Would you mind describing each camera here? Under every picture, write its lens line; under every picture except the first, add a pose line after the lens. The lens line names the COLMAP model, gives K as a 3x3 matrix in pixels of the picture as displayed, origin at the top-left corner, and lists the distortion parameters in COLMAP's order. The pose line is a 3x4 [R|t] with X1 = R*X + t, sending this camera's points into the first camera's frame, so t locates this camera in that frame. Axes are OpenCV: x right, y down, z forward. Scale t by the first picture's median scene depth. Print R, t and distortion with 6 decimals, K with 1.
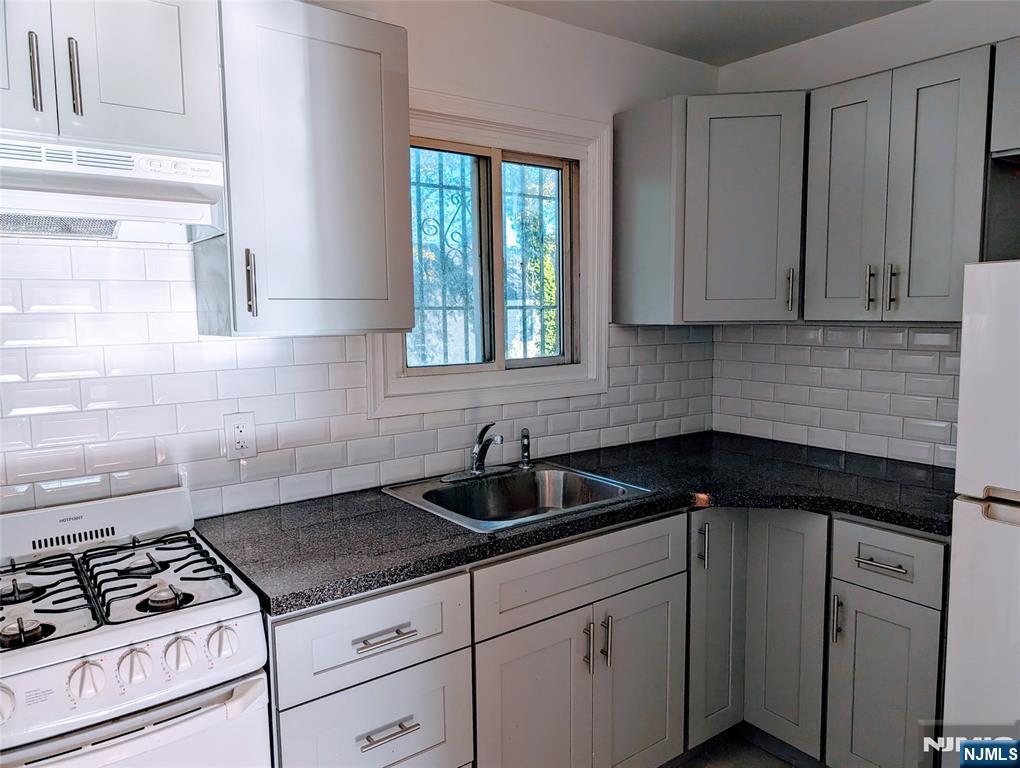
lens RADIAL K [[723.9, 0, 510.7], [0, 723.9, 381.4], [0, 0, 1]] dist [-0.001303, -0.019308]
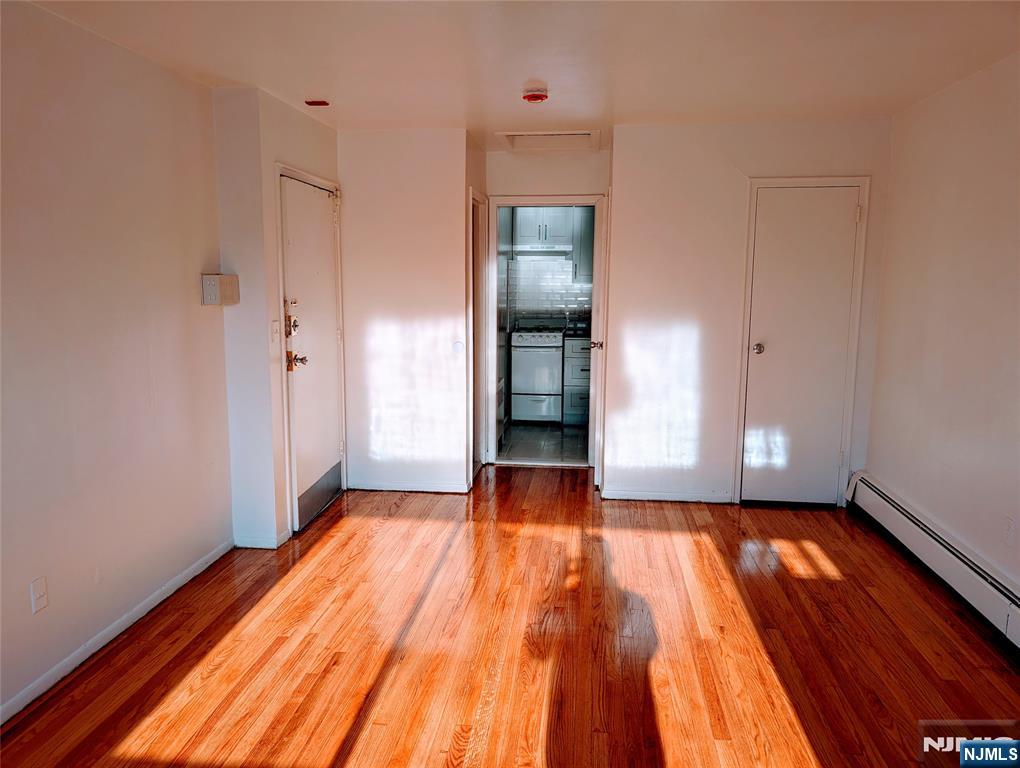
lens RADIAL K [[723.9, 0, 505.5], [0, 723.9, 387.3], [0, 0, 1]] dist [-0.001303, -0.019308]
pose [[0.719570, 0.116026, -0.684658, 2.923176], [-0.069344, 0.993021, 0.095402, 0.209043], [0.690949, -0.021172, 0.722594, -3.023318]]
